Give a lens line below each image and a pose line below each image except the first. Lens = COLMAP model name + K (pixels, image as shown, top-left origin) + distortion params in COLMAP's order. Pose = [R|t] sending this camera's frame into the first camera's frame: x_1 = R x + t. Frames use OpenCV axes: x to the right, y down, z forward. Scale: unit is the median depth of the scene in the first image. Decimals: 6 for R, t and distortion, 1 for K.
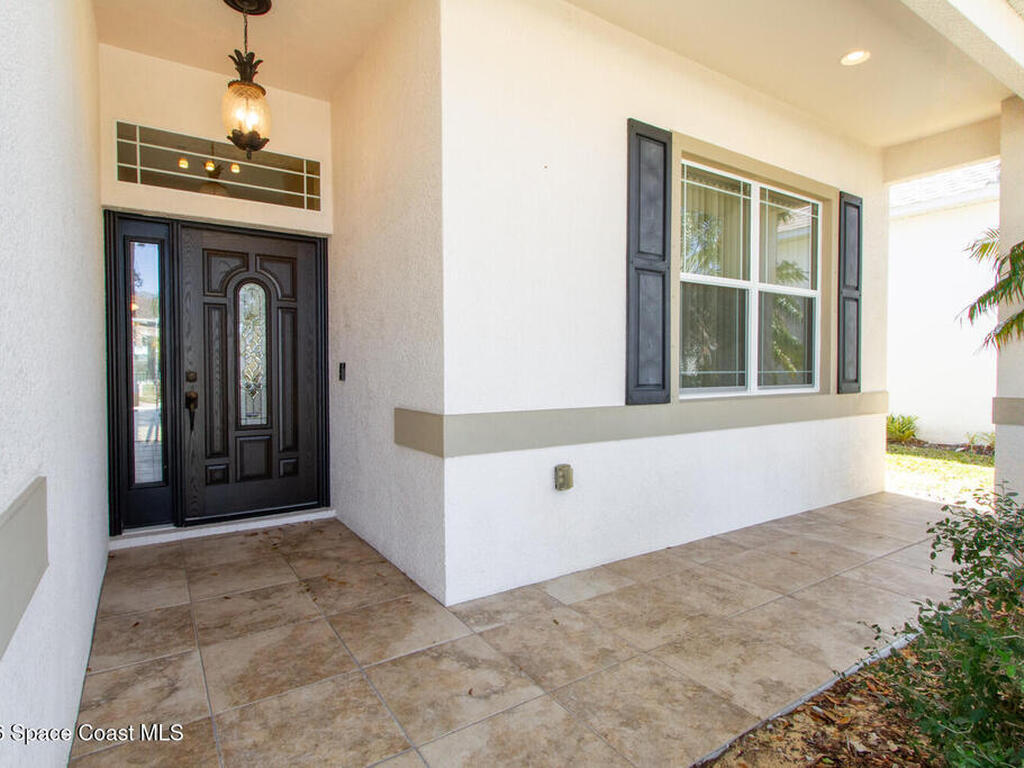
lens RADIAL K [[542.3, 0, 503.0], [0, 542.3, 380.4], [0, 0, 1]] dist [0.003212, 0.000707]
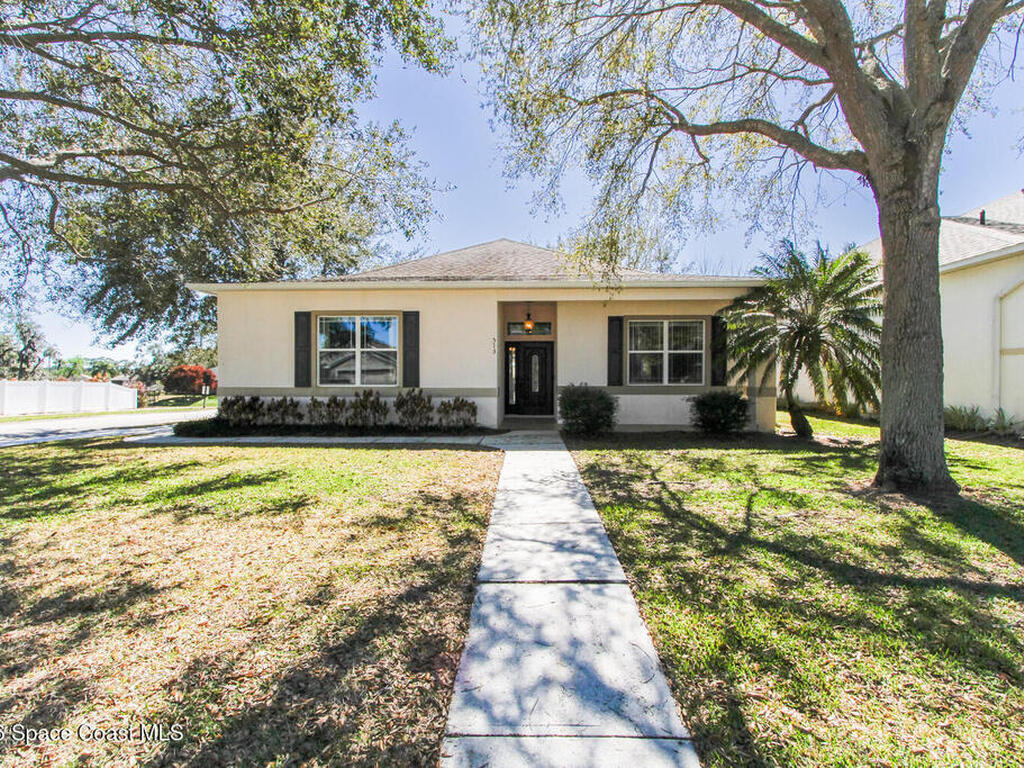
lens RADIAL K [[542.3, 0, 503.0], [0, 542.3, 380.4], [0, 0, 1]] dist [0.003212, 0.000707]
pose [[0.820432, 0.002404, -0.571739, 1.553975], [-0.008954, 0.999923, -0.008644, 0.035389], [0.571674, 0.012211, 0.820390, -2.288444]]
